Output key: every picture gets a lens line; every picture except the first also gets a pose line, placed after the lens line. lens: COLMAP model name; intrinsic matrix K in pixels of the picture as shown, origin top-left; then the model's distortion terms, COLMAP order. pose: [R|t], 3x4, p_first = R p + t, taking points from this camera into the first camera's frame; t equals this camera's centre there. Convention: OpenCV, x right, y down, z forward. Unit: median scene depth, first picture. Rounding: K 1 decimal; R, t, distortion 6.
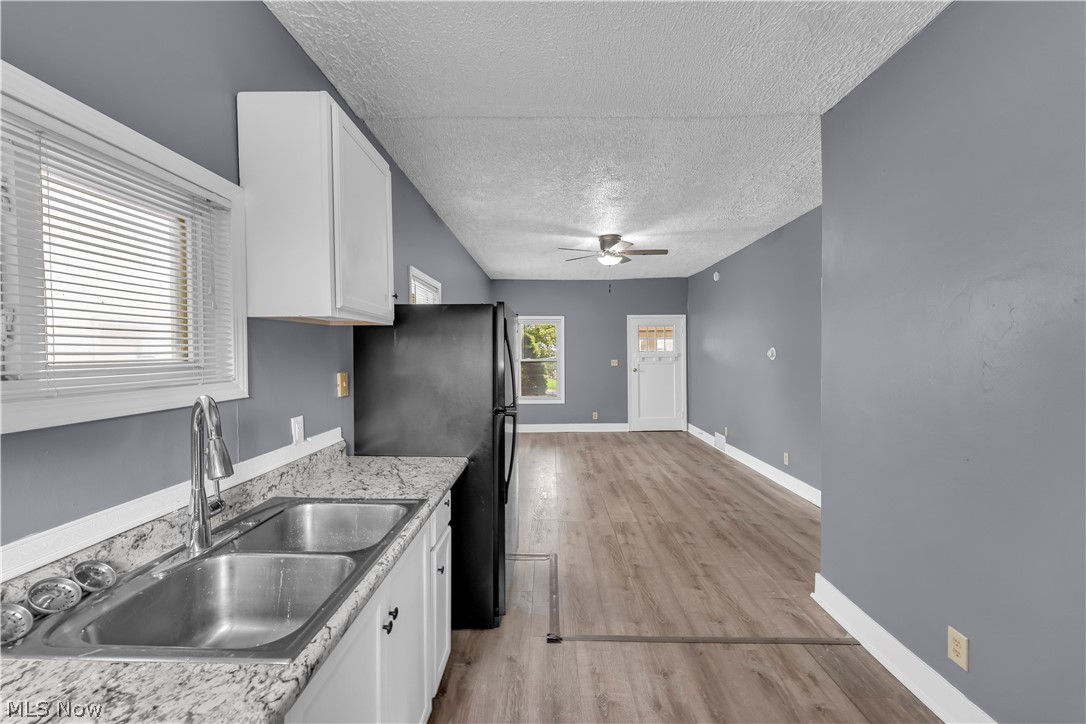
lens RADIAL K [[440.0, 0, 544.8], [0, 440.0, 364.5], [0, 0, 1]] dist [0.000617, -0.000351]
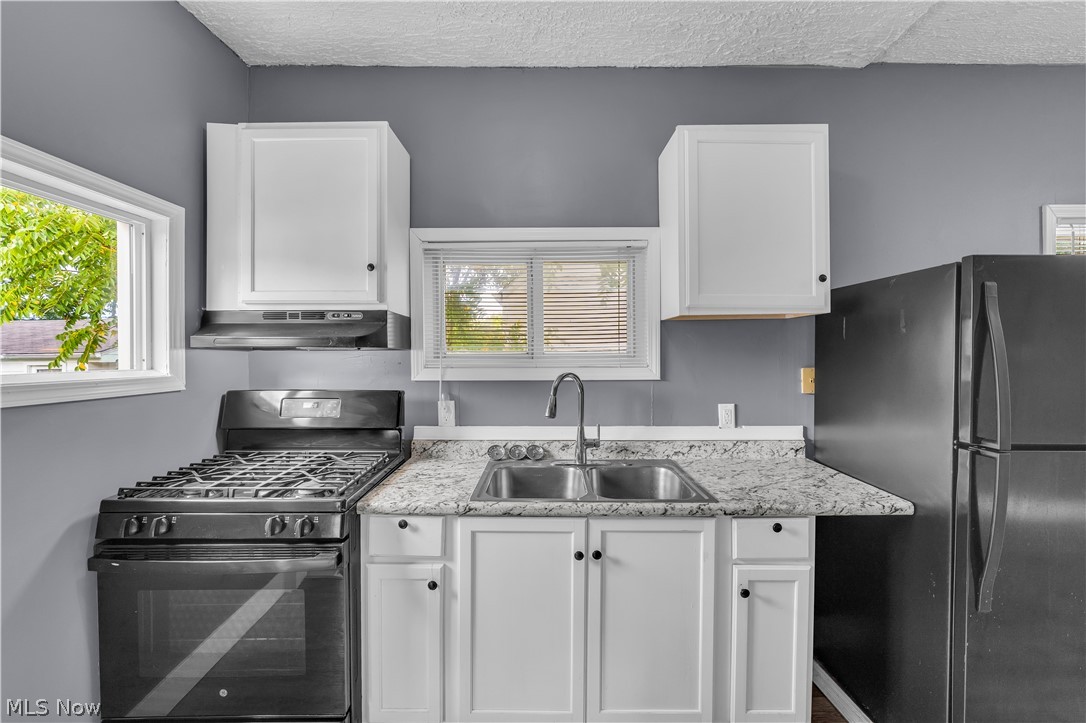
lens RADIAL K [[440.0, 0, 537.7], [0, 440.0, 355.2], [0, 0, 1]] dist [0.000617, -0.000351]
pose [[0.008071, 0.015452, -0.999848, 0.658891], [-0.020353, 0.999676, 0.015285, -0.014666], [0.999760, 0.020226, 0.008382, 0.588213]]
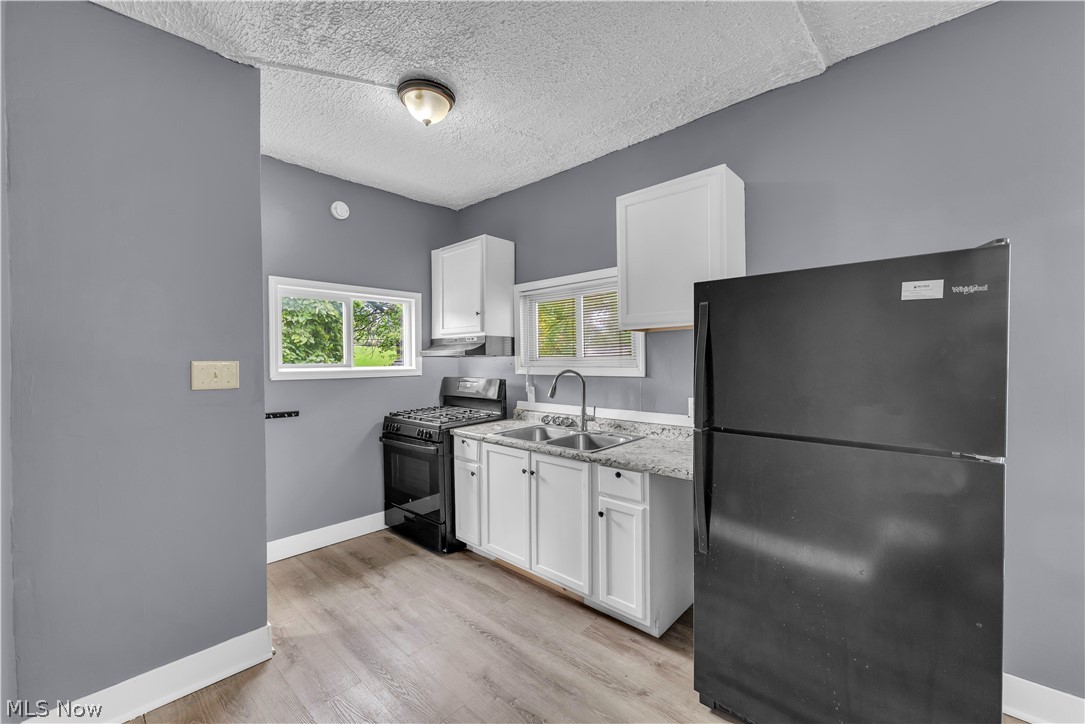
lens RADIAL K [[439.6, 0, 552.6], [0, 439.6, 363.8], [0, 0, 1]] dist [0.000617, -0.000351]
pose [[-0.661838, 0.026014, -0.749196, 0.895884], [-0.000346, 0.999387, 0.035007, -0.042185], [0.749647, 0.023429, -0.661423, 1.844377]]
